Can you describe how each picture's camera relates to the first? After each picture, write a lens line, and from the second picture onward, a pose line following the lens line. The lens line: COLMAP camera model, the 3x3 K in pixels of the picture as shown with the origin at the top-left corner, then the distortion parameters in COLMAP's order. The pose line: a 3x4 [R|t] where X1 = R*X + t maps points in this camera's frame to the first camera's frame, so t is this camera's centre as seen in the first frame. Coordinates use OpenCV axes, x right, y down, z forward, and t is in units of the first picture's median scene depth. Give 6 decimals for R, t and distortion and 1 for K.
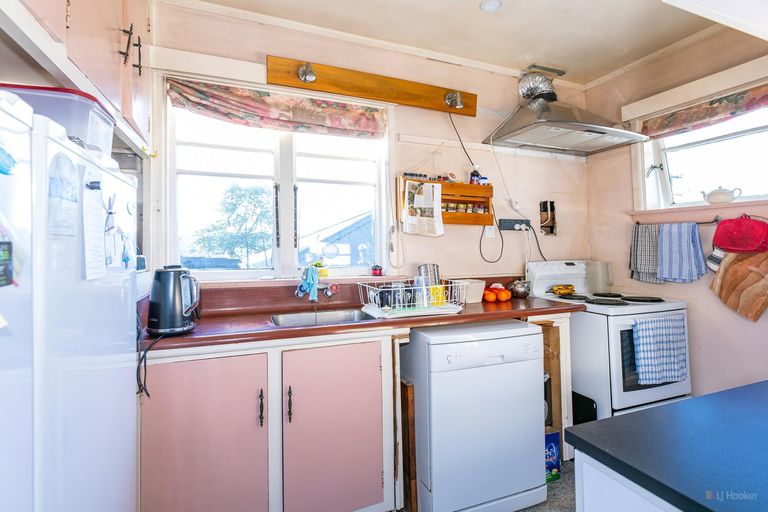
lens RADIAL K [[384.1, 0, 383.7], [0, 384.1, 238.5], [0, 0, 1]] dist [-0.000208, -0.000312]
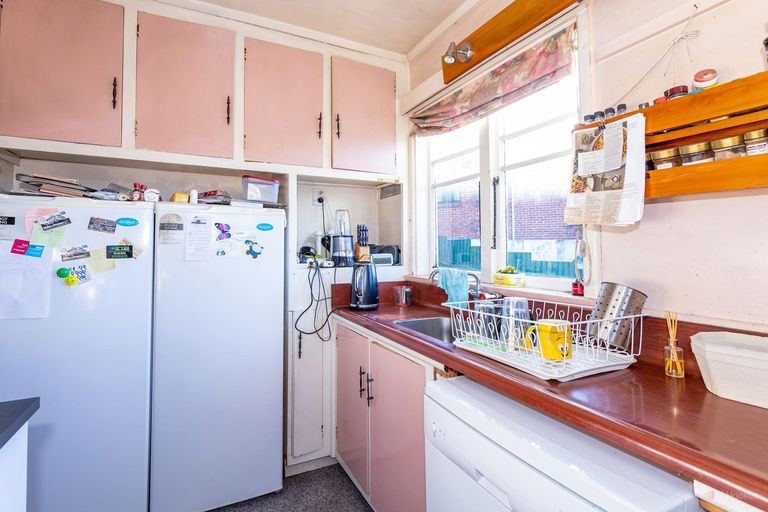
lens RADIAL K [[384.1, 0, 383.7], [0, 384.1, 238.5], [0, 0, 1]] dist [-0.000208, -0.000312]
pose [[0.082955, -0.024567, -0.996250, 0.594122], [0.020484, 0.999527, -0.022942, 0.013745], [0.996343, -0.018504, 0.083419, 0.665364]]
